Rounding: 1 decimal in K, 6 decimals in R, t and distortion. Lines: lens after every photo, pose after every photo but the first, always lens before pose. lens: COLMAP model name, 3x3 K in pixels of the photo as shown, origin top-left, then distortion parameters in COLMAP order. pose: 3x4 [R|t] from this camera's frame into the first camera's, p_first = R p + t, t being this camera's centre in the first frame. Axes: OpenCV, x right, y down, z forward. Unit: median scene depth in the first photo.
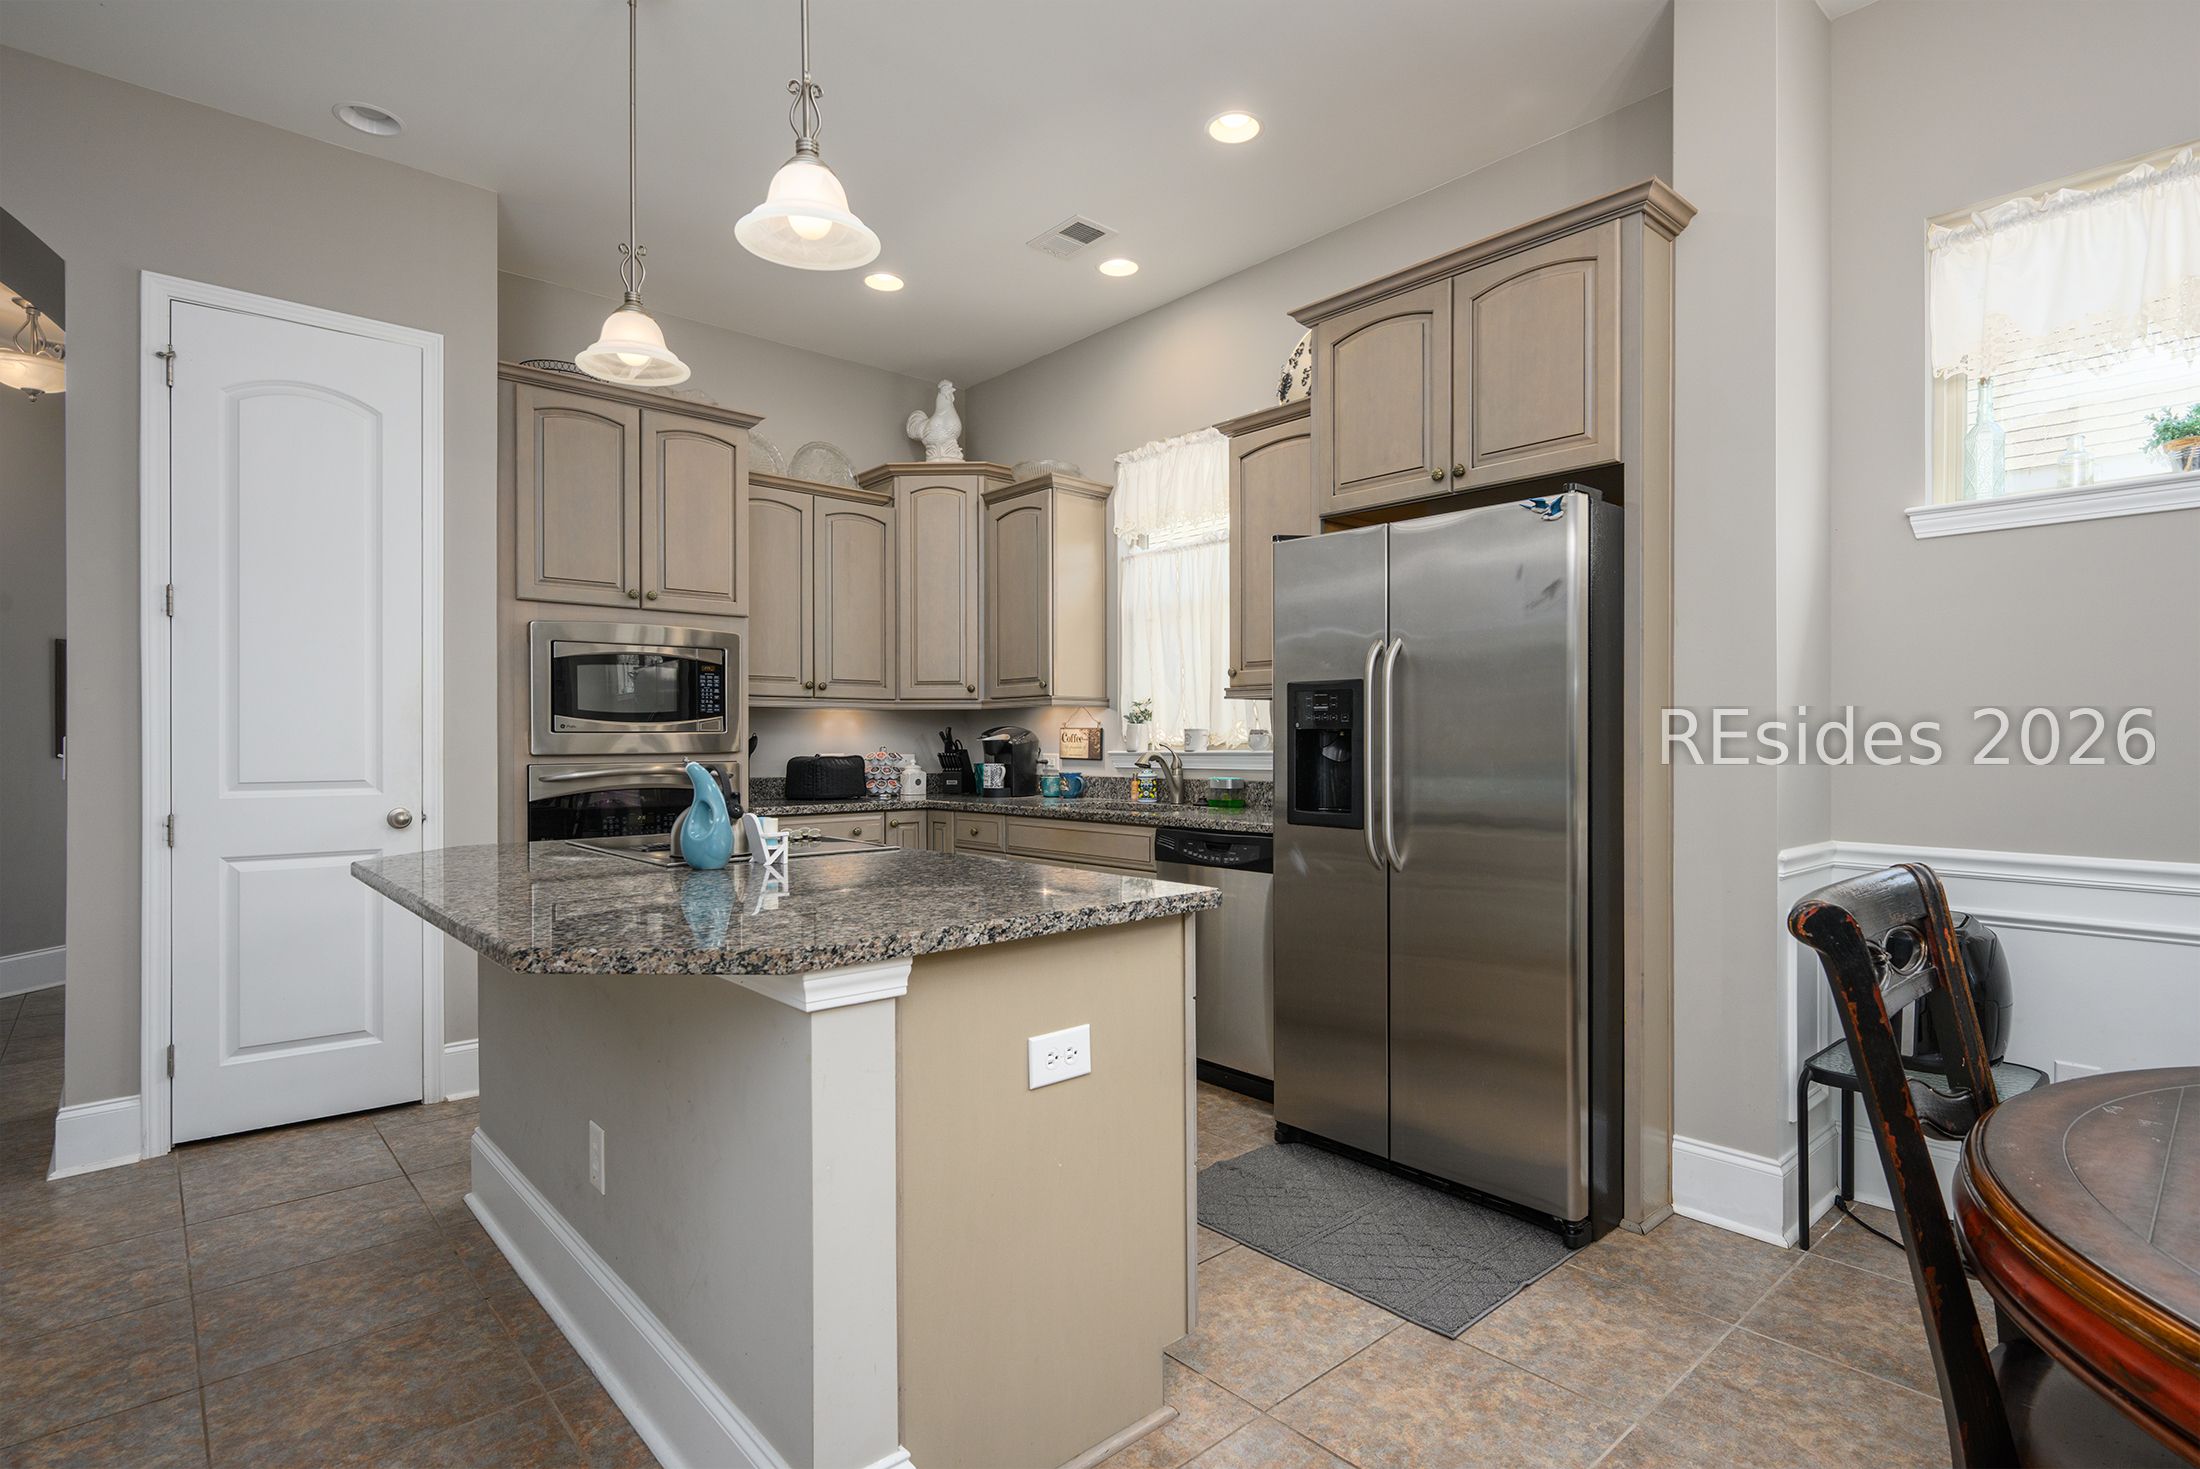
lens RADIAL K [[1105.2, 0, 1100.0], [0, 1105.2, 734.5], [0, 0, 1]] dist [-0.000516, -0.000317]
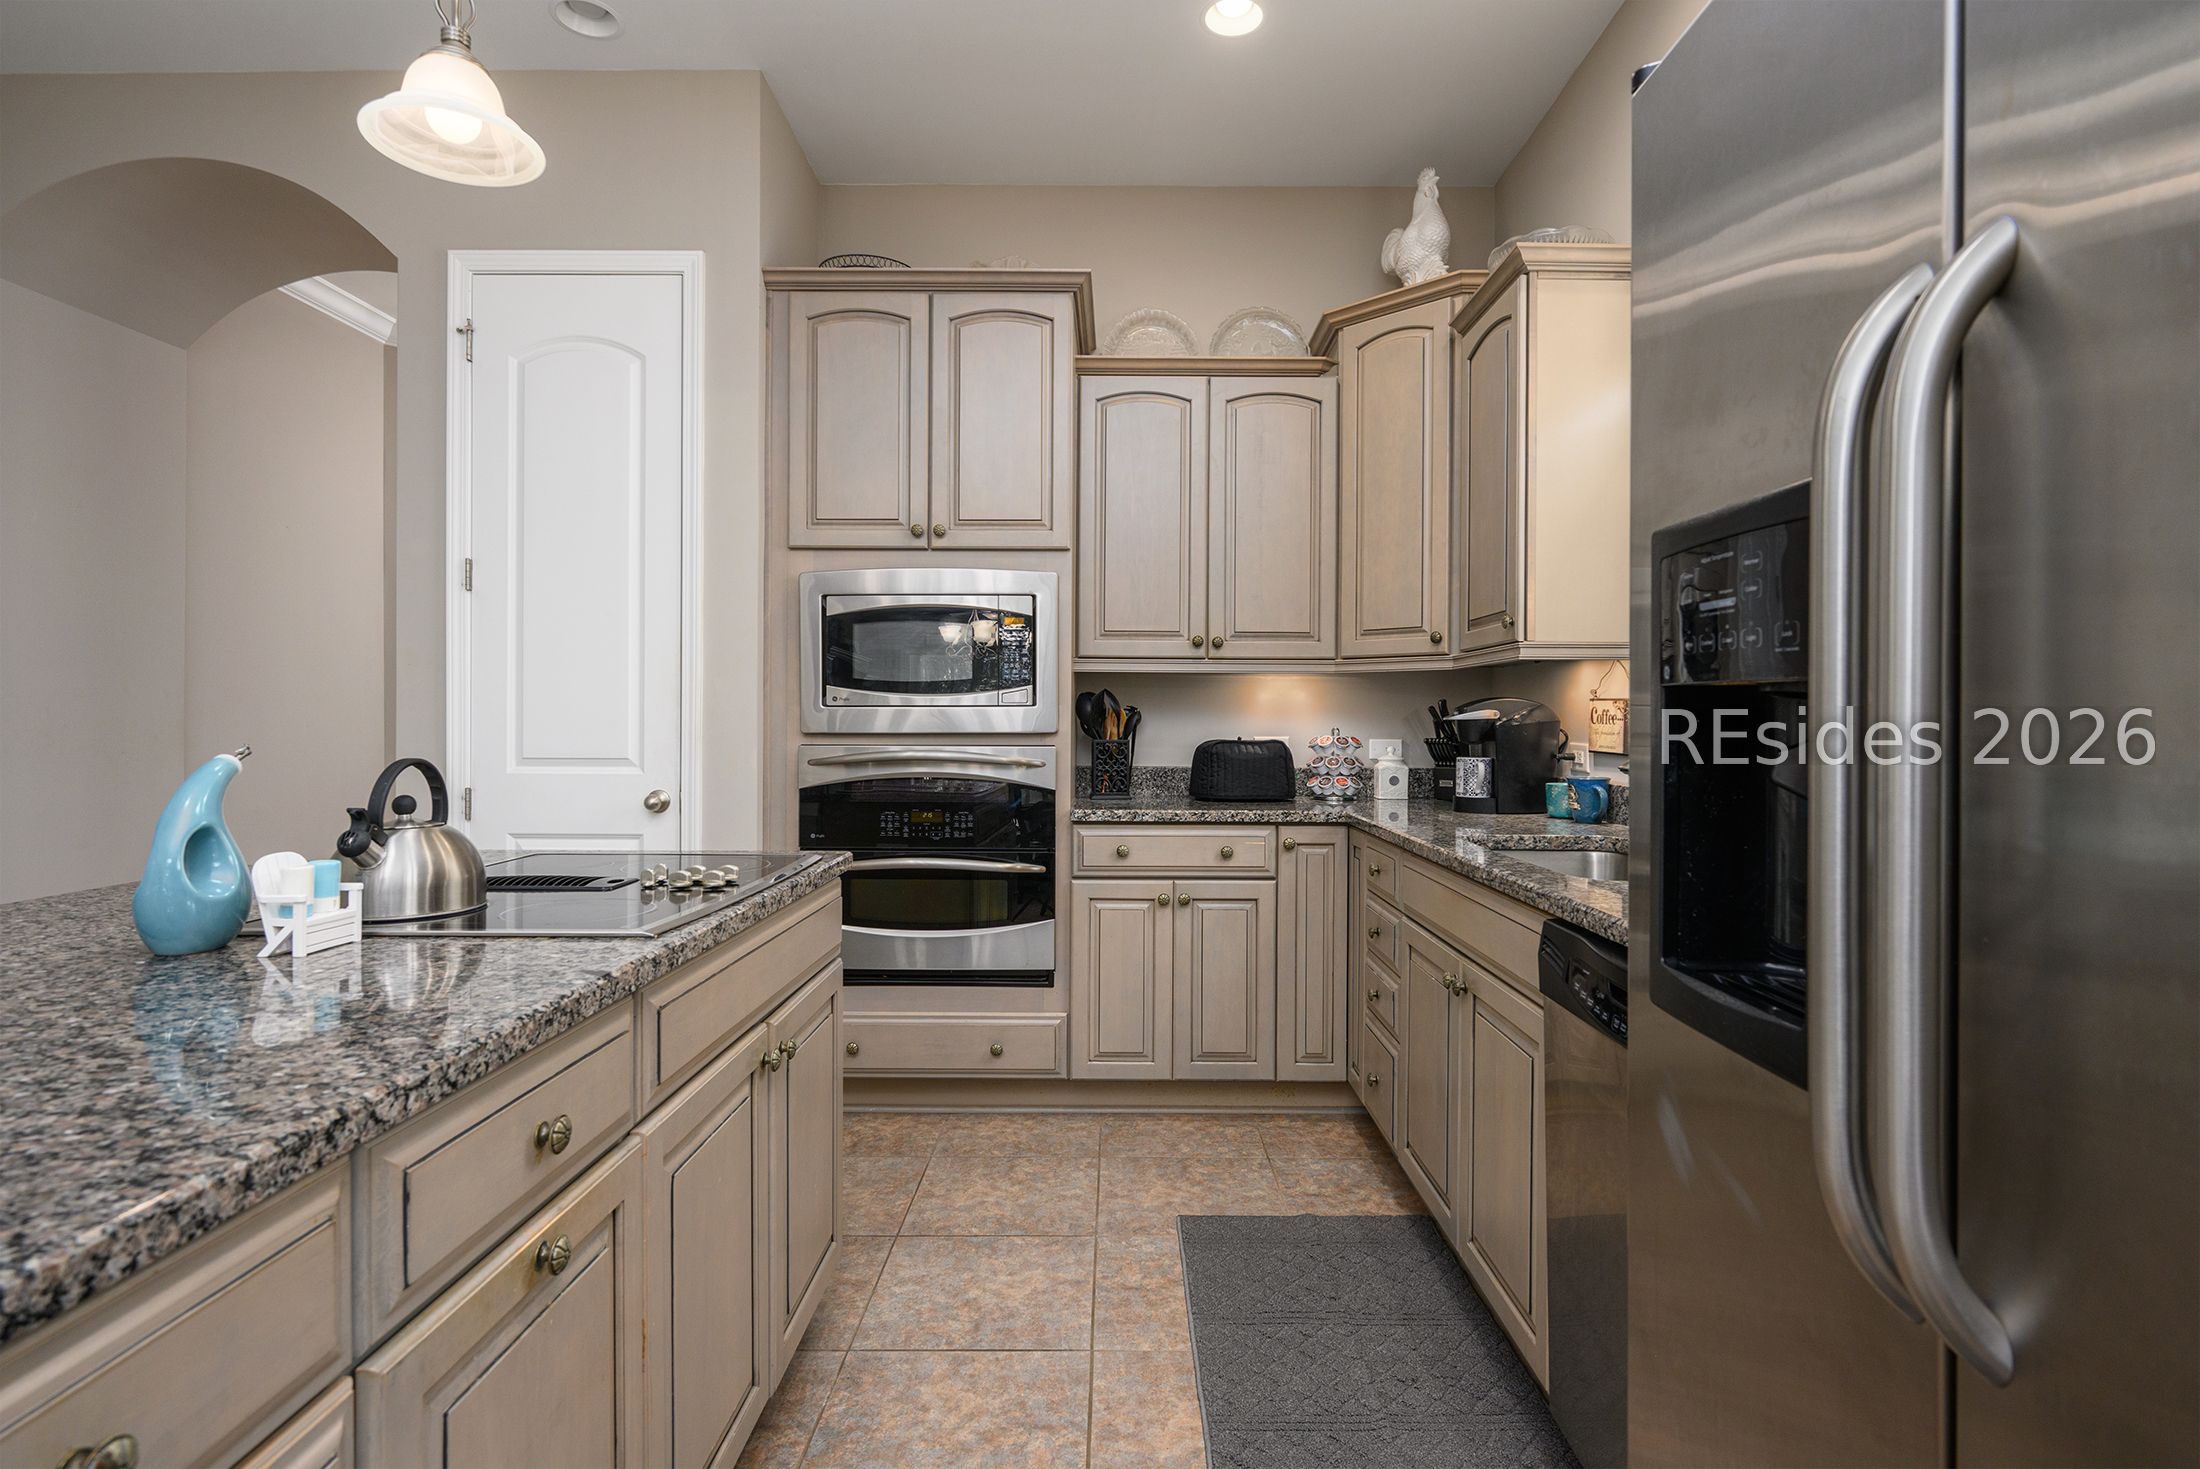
lens RADIAL K [[1107.9, 0, 1106.3], [0, 1107.9, 714.5], [0, 0, 1]] dist [-0.000137, 0.000101]
pose [[0.745496, 0.004058, -0.666498, 0.179241], [-0.002662, 0.999992, 0.003111, 0.000971], [0.666505, -0.000546, 0.745501, 0.439258]]
